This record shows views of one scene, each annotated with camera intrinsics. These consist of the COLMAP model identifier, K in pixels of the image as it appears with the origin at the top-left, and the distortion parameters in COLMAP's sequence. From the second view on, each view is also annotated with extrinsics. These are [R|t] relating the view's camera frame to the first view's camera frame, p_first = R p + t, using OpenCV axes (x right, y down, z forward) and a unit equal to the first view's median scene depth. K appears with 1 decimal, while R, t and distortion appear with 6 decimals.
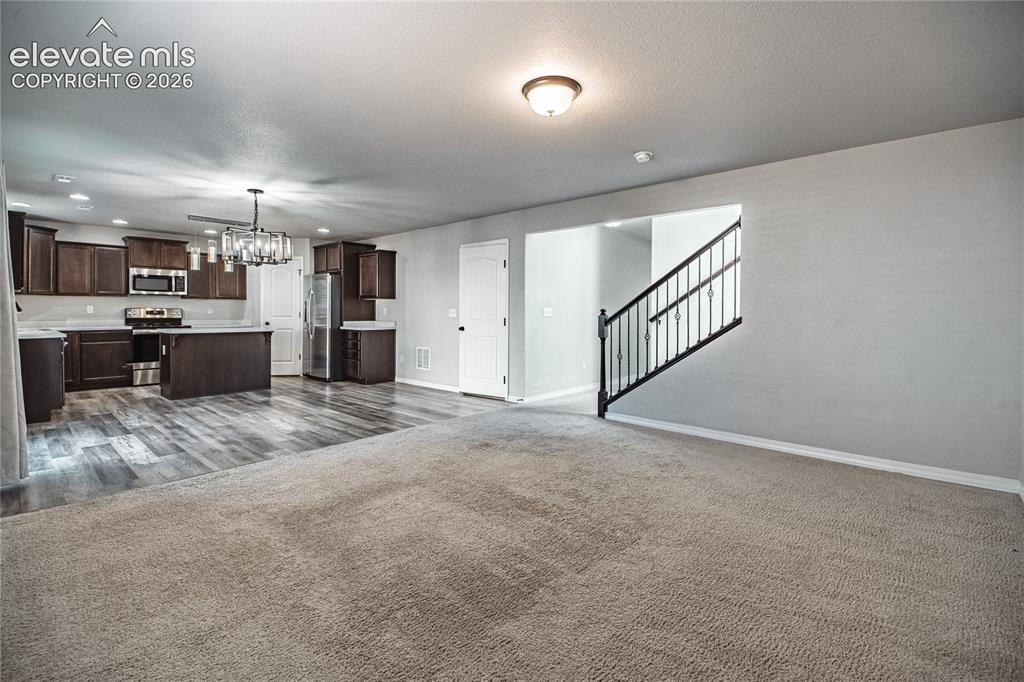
lens RADIAL K [[473.0, 0, 512.7], [0, 473.0, 310.5], [0, 0, 1]] dist [-0.000574, -0.000234]
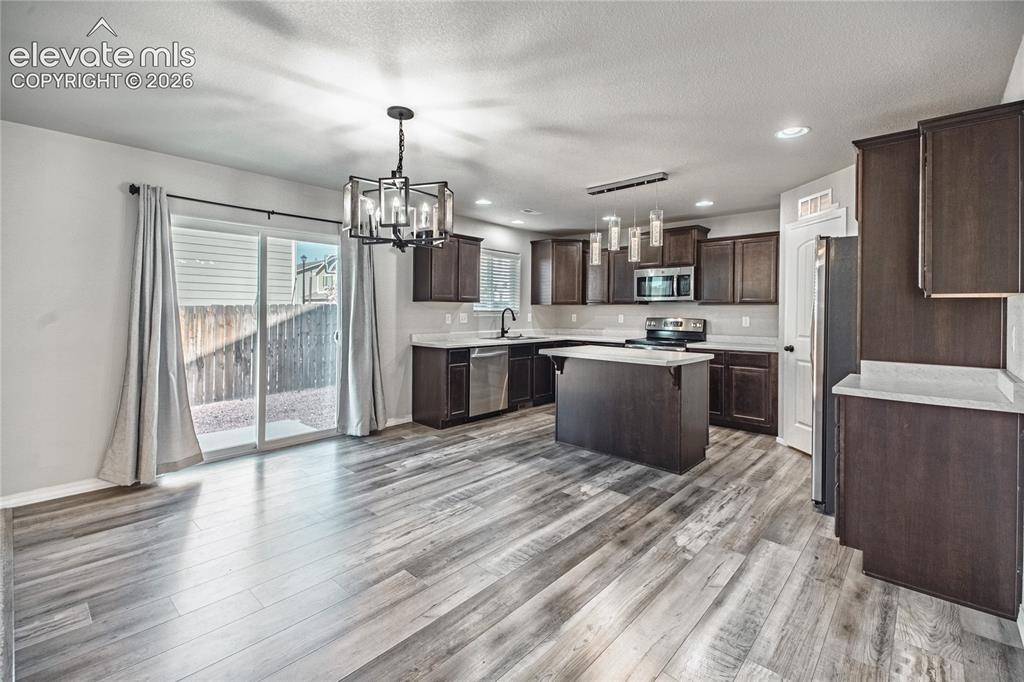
lens RADIAL K [[440.3, 0, 514.8], [0, 440.3, 307.4], [0, 0, 1]] dist [0.032030, -0.000003]
pose [[-0.008901, -0.011031, -0.999900, -0.017498], [-0.009049, 0.999899, -0.010950, -0.013582], [0.999919, 0.008950, -0.008999, 0.839354]]
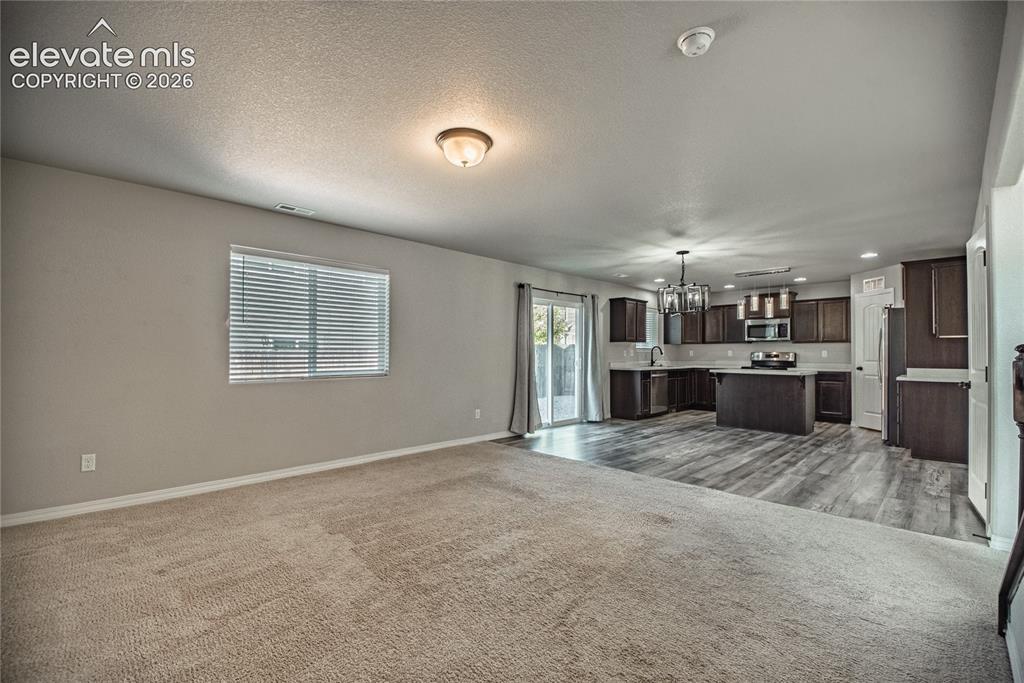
lens RADIAL K [[438.6, 0, 512.0], [0, 438.6, 341.5], [0, 0, 1]] dist [-0.001373, -0.000466]
pose [[-0.056149, -0.028012, -0.998029, 0.420089], [-0.003941, 0.999605, -0.027834, 0.001988], [0.998415, 0.002370, -0.056237, 0.468170]]
